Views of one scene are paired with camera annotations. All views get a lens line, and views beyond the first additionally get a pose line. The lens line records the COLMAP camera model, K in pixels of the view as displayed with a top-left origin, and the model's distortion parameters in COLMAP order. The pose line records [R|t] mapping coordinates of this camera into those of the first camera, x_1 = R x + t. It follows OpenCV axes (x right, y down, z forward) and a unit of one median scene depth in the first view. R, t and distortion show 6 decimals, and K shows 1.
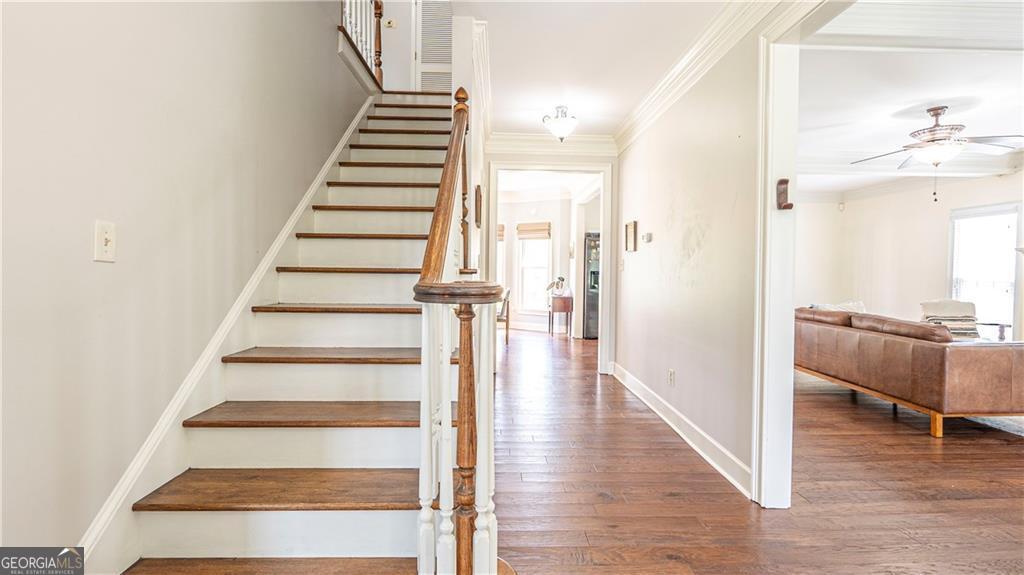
lens RADIAL K [[471.9, 0, 509.8], [0, 471.9, 281.8], [0, 0, 1]] dist [-0.005441, -0.000134]
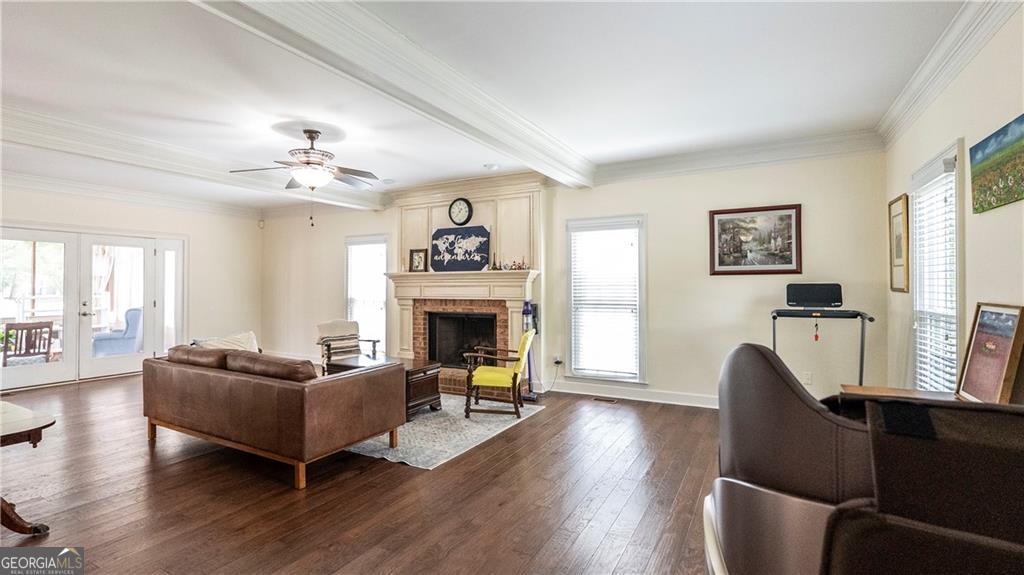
lens RADIAL K [[471.9, 0, 509.8], [0, 471.9, 281.8], [0, 0, 1]] dist [-0.005441, -0.000134]
pose [[0.510003, -0.000659, 0.860172, 0.278781], [0.025078, 0.999586, -0.014103, -0.032247], [-0.859807, 0.028764, 0.509809, 0.154799]]
